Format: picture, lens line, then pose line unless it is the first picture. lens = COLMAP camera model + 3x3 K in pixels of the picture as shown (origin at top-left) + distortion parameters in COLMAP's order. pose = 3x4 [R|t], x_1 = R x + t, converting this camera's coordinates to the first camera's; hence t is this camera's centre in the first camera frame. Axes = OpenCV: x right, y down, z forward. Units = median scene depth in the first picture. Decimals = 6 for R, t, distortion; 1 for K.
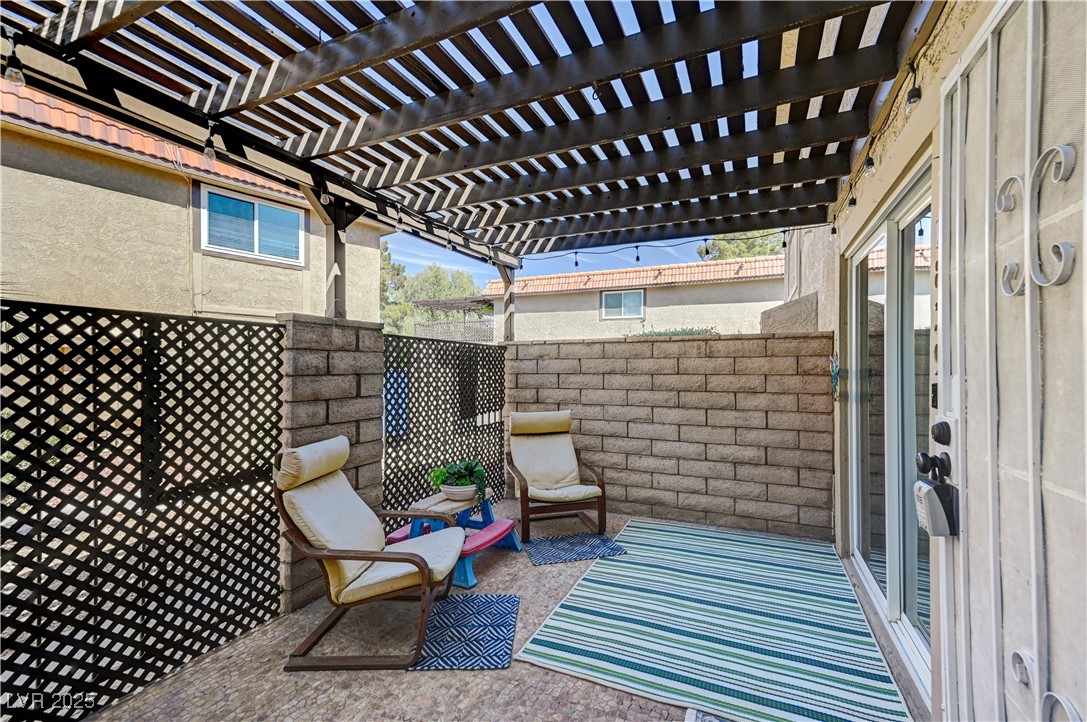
lens RADIAL K [[463.7, 0, 547.6], [0, 463.7, 361.7], [0, 0, 1]] dist [0.000583, 0.000025]
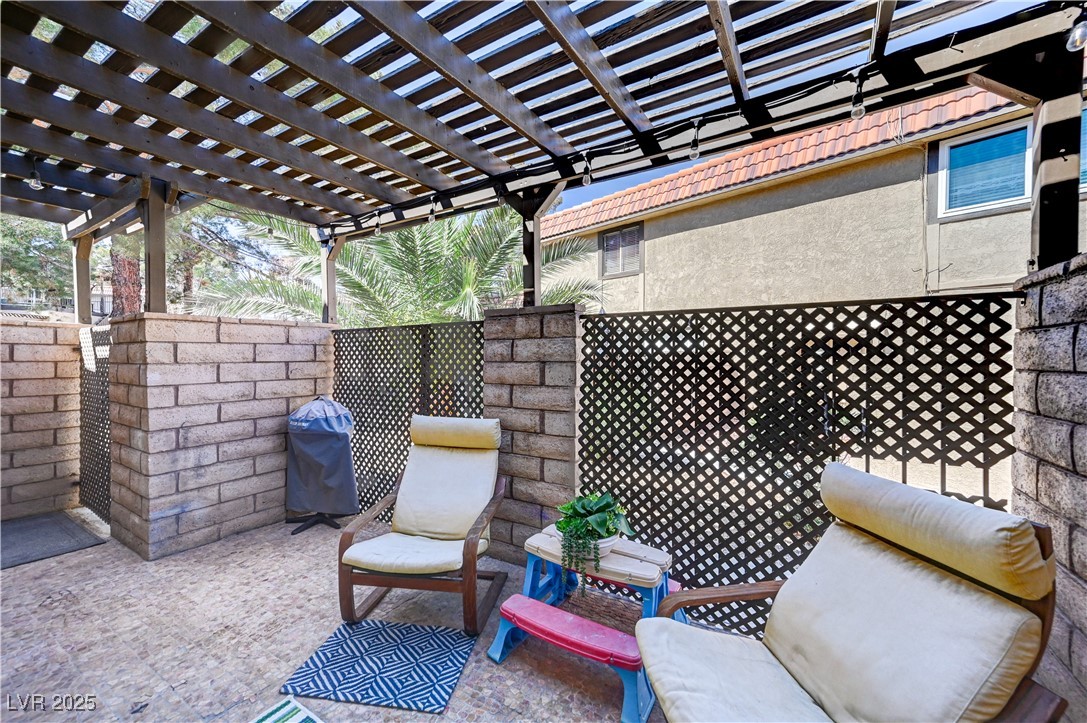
lens RADIAL K [[428.2, 0, 545.1], [0, 428.2, 362.7], [0, 0, 1]] dist [0.002400, 0.000118]
pose [[-0.135491, 0.010272, -0.990725, 0.509777], [0.019371, 0.999783, 0.007716, 0.024507], [0.990589, -0.018145, -0.135661, 1.224910]]
